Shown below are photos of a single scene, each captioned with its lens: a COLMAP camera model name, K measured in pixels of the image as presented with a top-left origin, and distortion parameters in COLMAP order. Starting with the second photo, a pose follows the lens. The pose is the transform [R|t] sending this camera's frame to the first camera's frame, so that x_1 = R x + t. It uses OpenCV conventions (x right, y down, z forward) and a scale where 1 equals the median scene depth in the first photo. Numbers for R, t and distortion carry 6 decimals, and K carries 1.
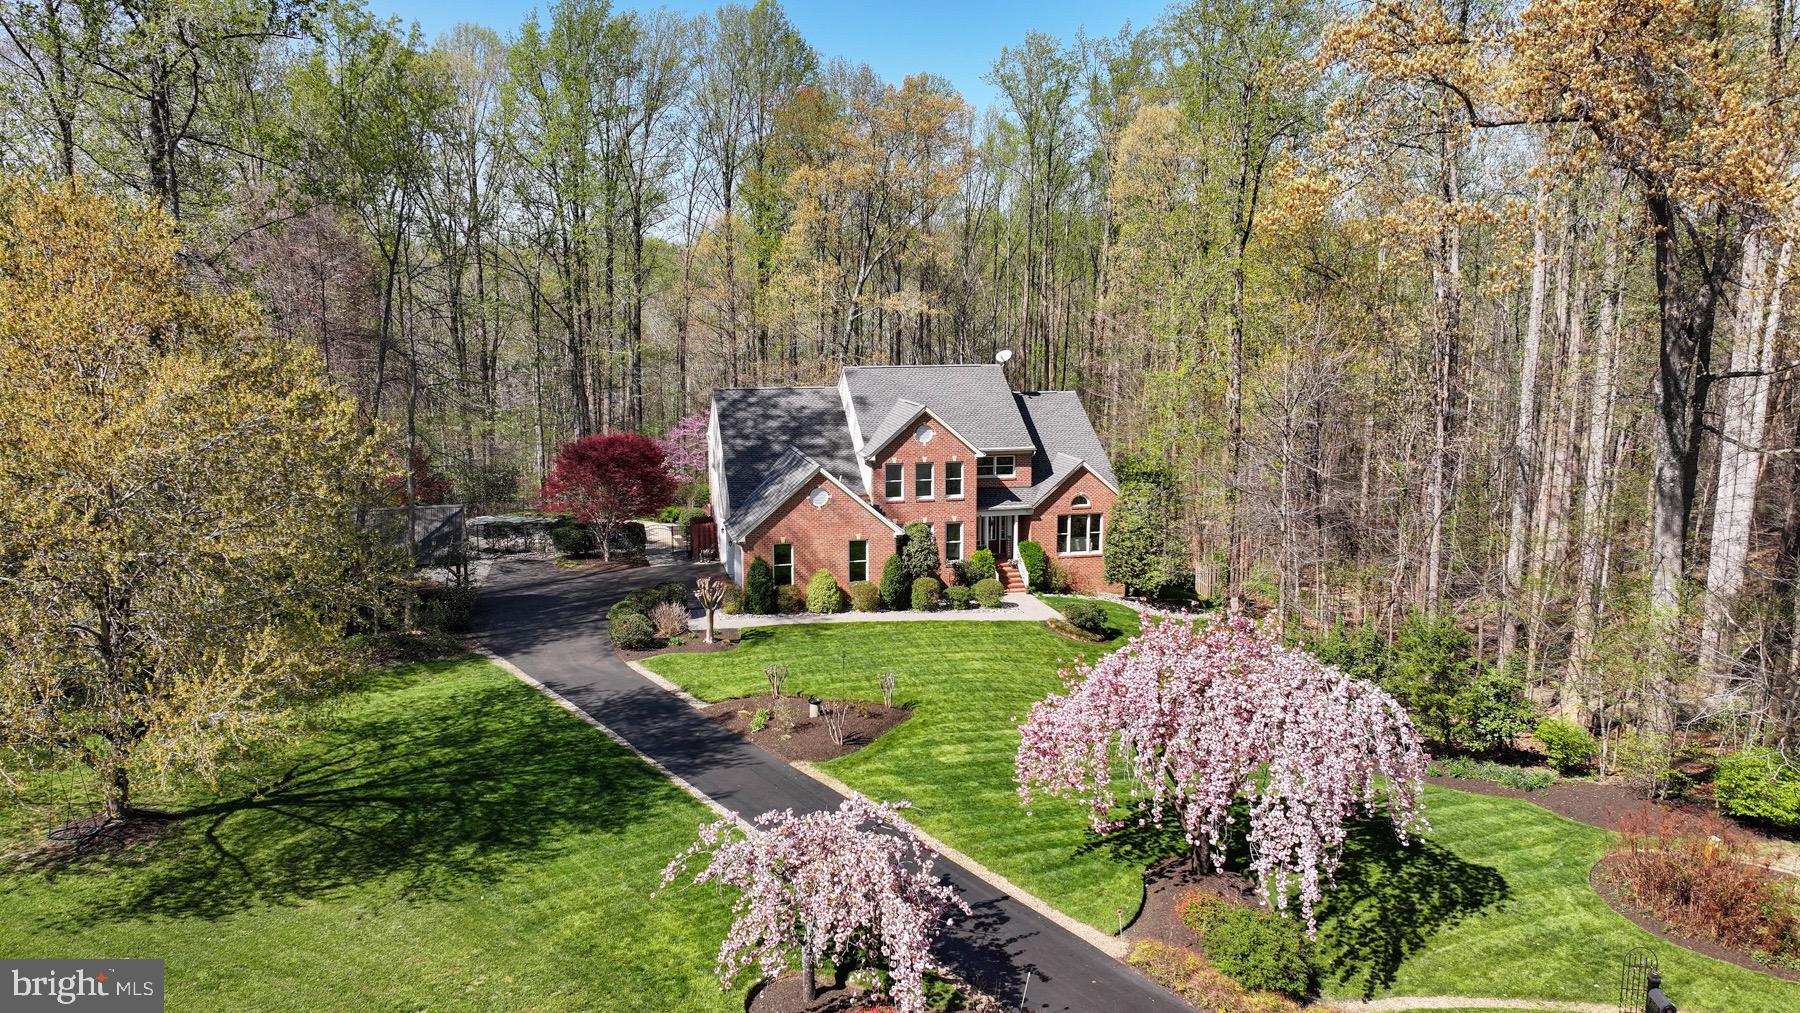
lens RADIAL K [[1263.6, 0, 913.0], [0, 1263.6, 502.7], [0, 0, 1]] dist [0.004486, 0.001544]
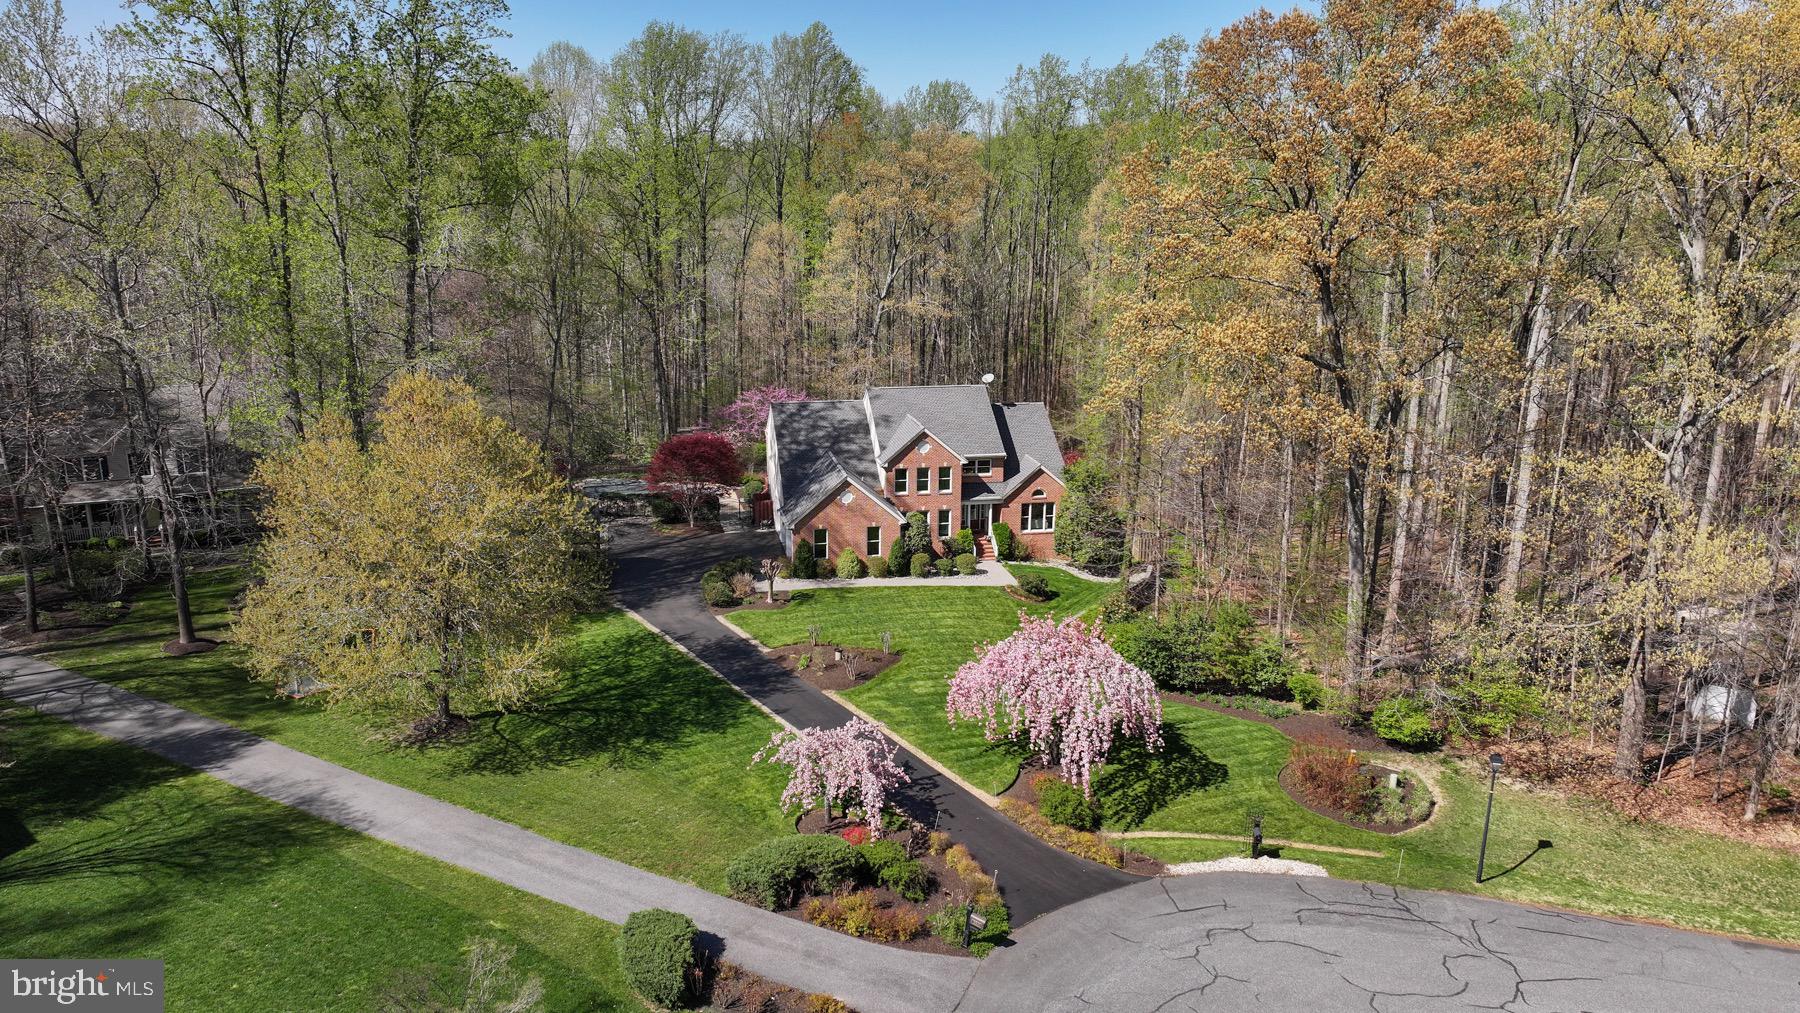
lens RADIAL K [[1263.6, 0, 918.7], [0, 1263.6, 503.9], [0, 0, 1]] dist [0.004486, 0.001544]
pose [[0.999397, 0.018343, -0.029495, 0.048030], [-0.015549, 0.995610, 0.092302, -0.126043], [0.031058, -0.091788, 0.995294, -0.402577]]
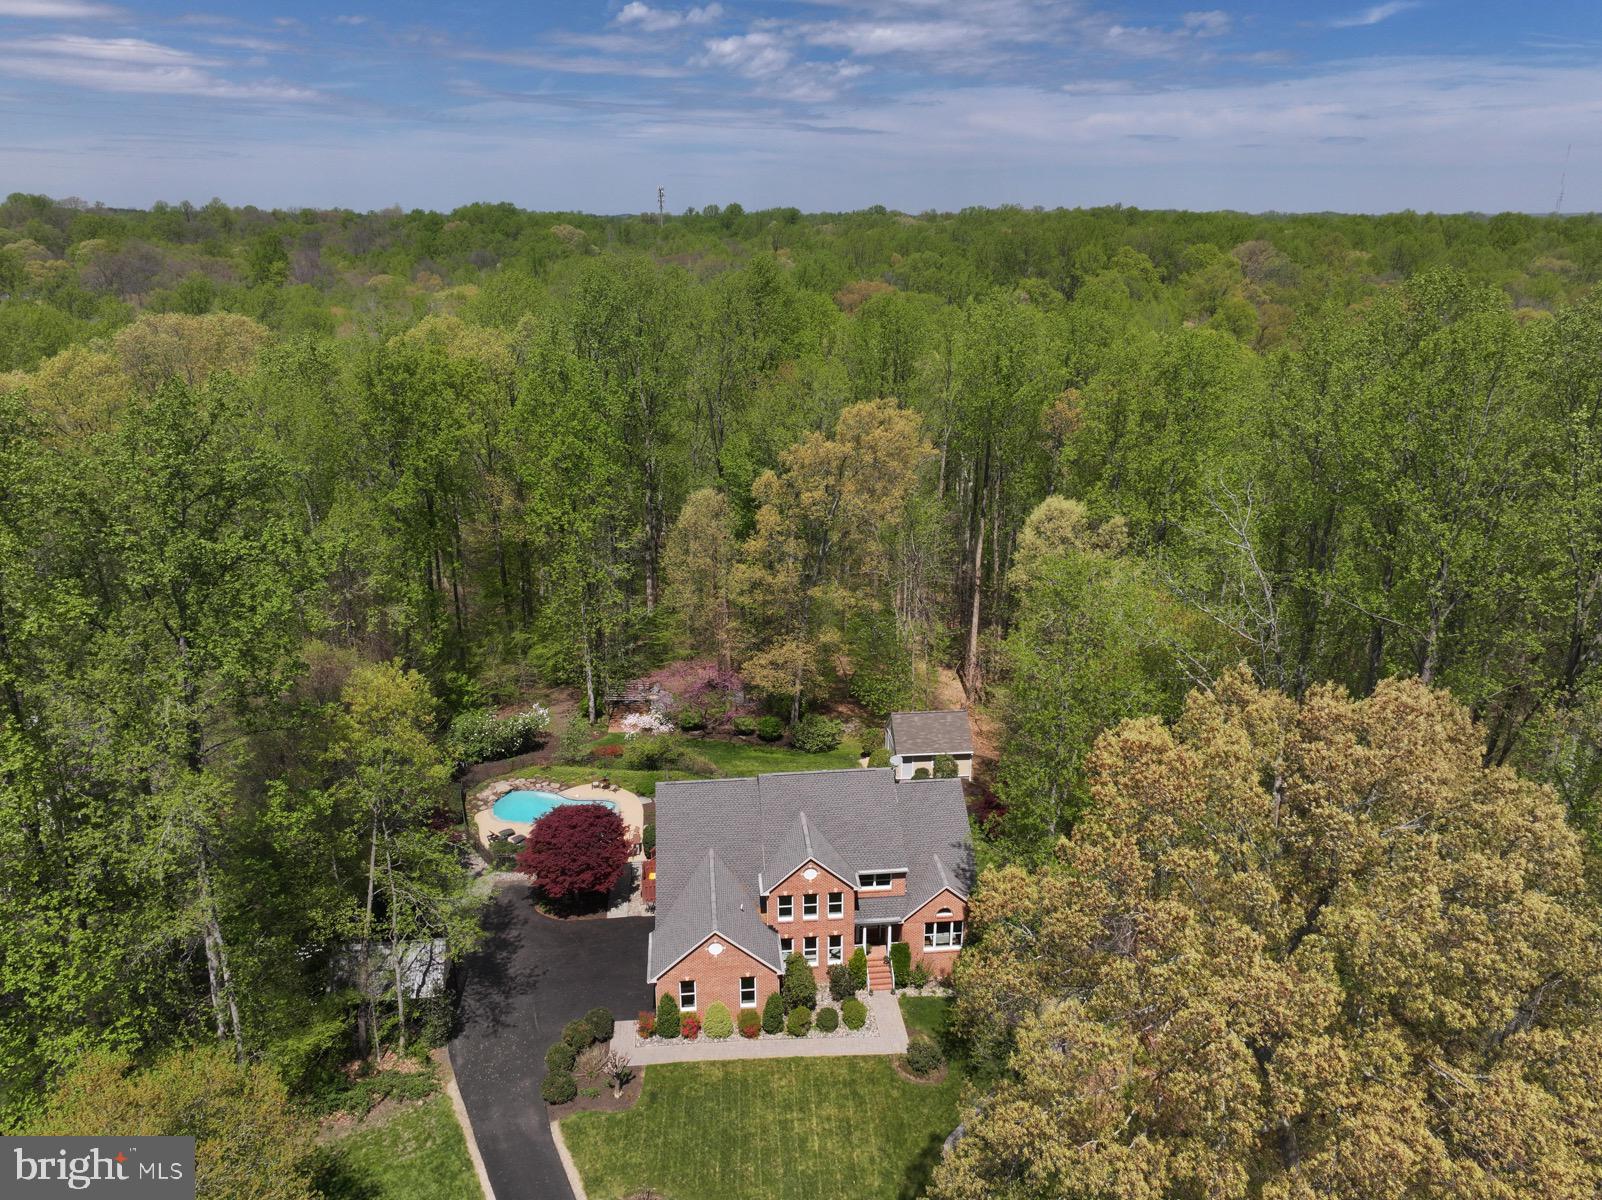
lens RADIAL K [[1125.6, 0, 806.8], [0, 1125.6, 590.9], [0, 0, 1]] dist [-0.004815, 0.016292]
pose [[0.989777, 0.044638, -0.135461, 0.148038], [-0.021697, 0.985833, 0.166322, -0.532297], [0.140966, -0.161683, 0.976723, -0.024470]]
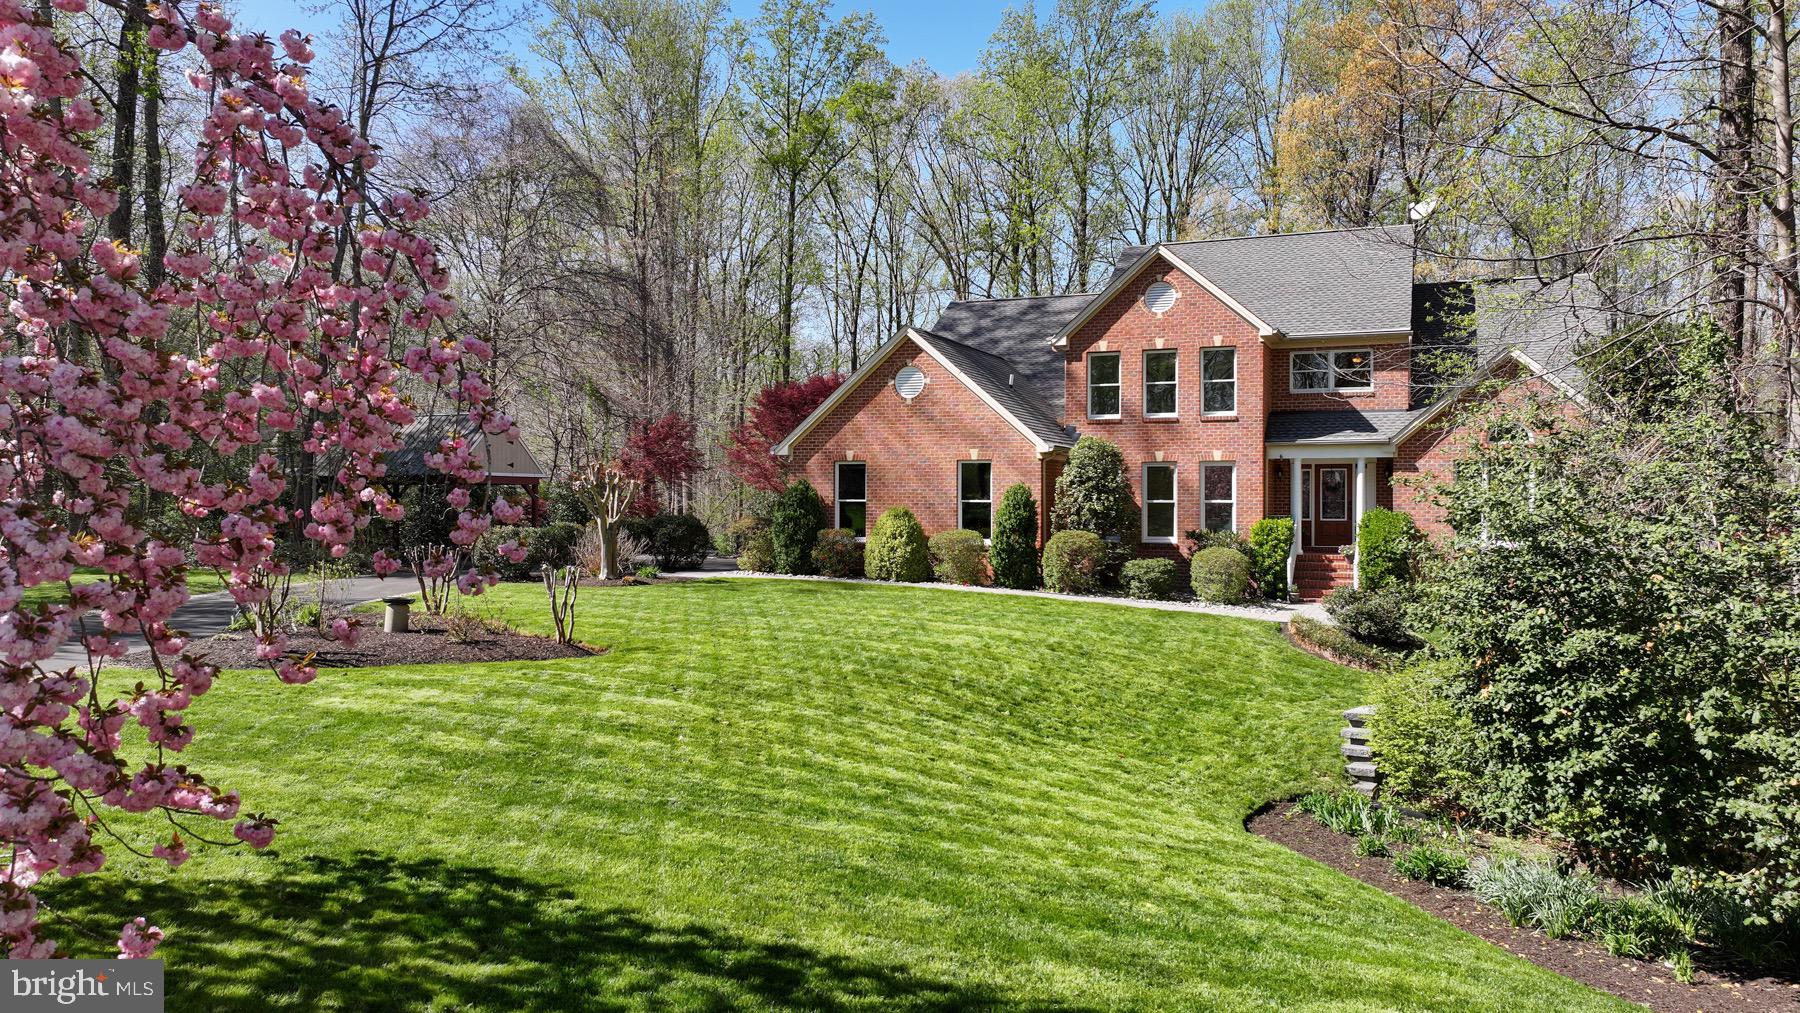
lens RADIAL K [[1263.6, 0, 900.4], [0, 1263.6, 498.9], [0, 0, 1]] dist [0.004486, 0.001544]
pose [[0.797467, 0.001060, -0.603362, 0.262175], [-0.100853, 0.986164, -0.131566, 0.121086], [0.594874, 0.165771, 0.786540, 0.544125]]
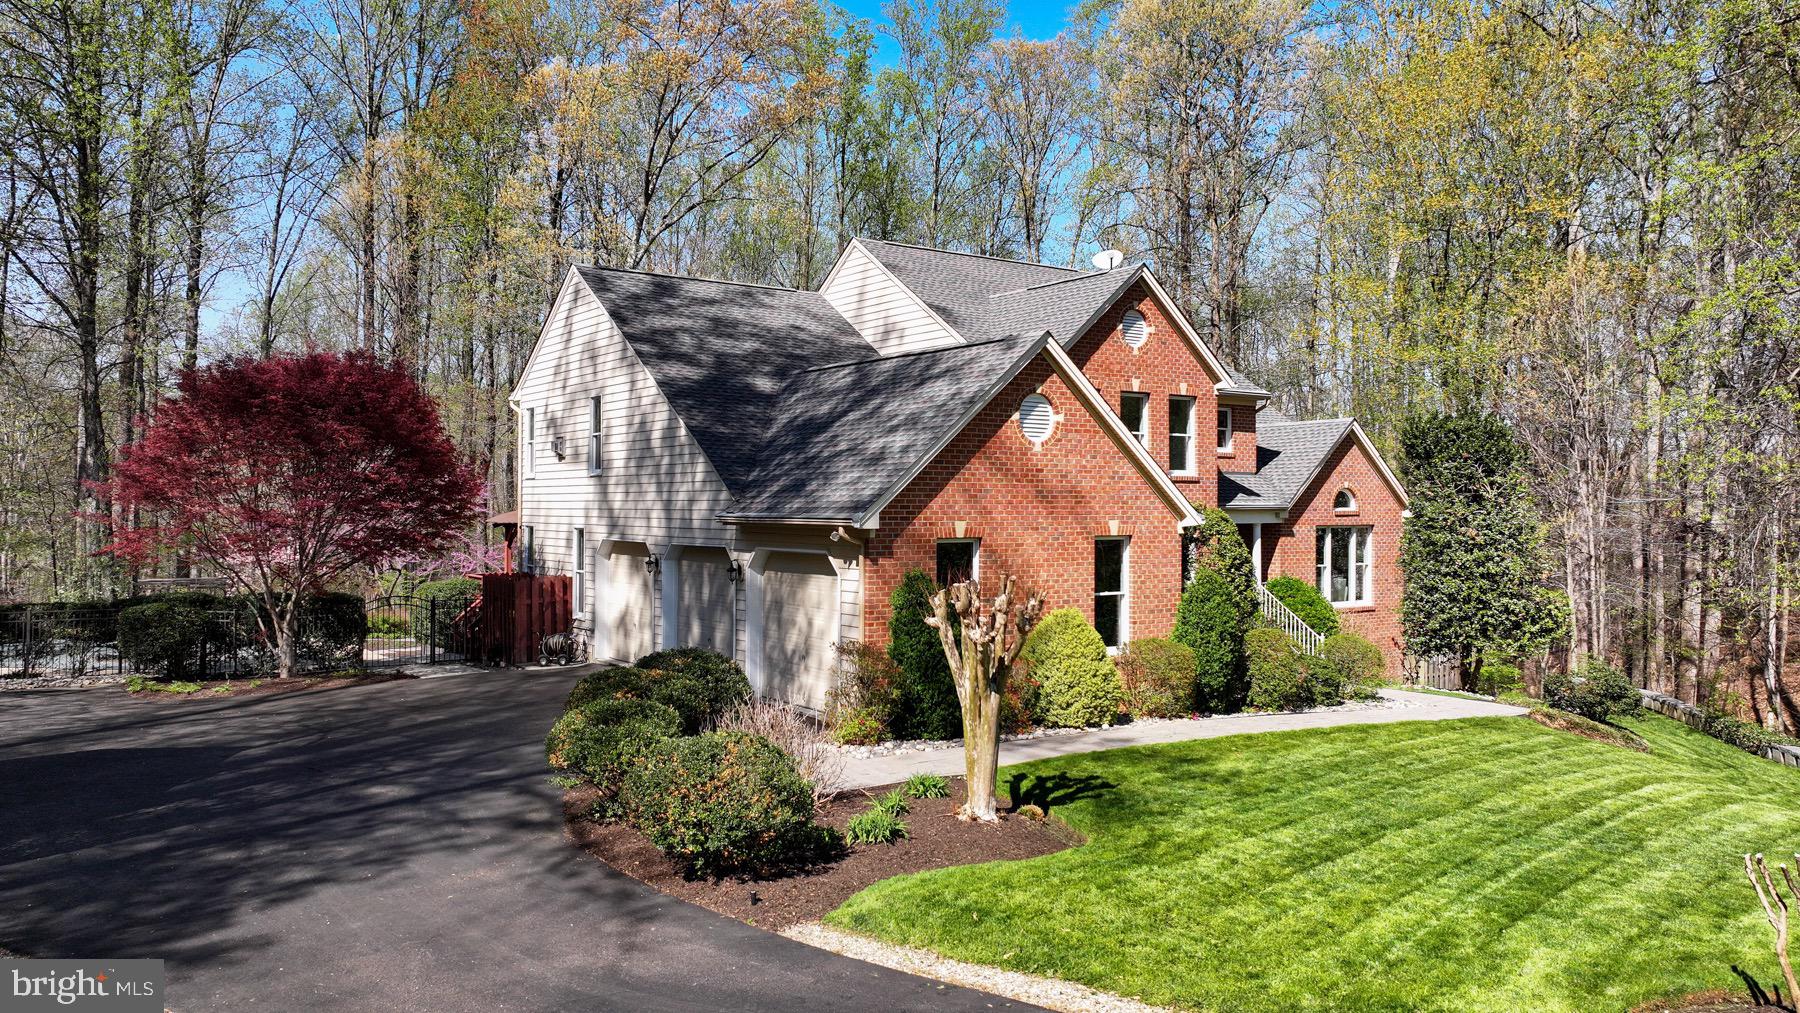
lens RADIAL K [[1263.6, 0, 908.7], [0, 1263.6, 500.0], [0, 0, 1]] dist [0.004486, 0.001544]
pose [[0.929995, 0.003960, 0.367551, -0.242792], [0.055468, 0.986979, -0.150981, 0.073069], [-0.363363, 0.160799, 0.917666, 0.658300]]
